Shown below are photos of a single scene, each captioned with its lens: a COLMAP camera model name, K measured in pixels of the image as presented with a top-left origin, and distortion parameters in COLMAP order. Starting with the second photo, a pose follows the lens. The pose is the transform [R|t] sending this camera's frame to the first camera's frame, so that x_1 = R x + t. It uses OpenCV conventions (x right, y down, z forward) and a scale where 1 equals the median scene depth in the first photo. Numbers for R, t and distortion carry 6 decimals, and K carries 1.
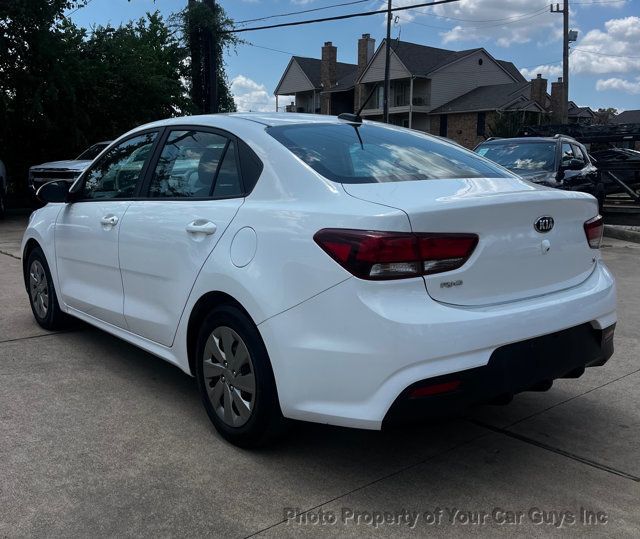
lens RADIAL K [[633.1, 0, 319.9], [0, 633.1, 295.3], [0, 0, 1]] dist [0.013126, 0.010308]
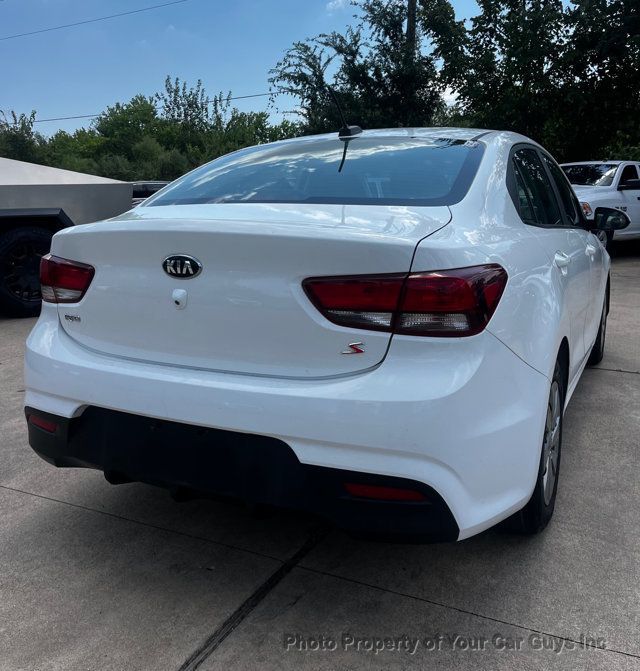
lens RADIAL K [[630.0, 0, 322.7], [0, 630.0, 320.4], [0, 0, 1]] dist [0.045837, -0.058086]
pose [[0.430212, 0.163940, -0.887717, 0.103145], [-0.176171, 0.979711, 0.095552, -0.014498], [0.885371, 0.115282, 0.450365, 0.081198]]
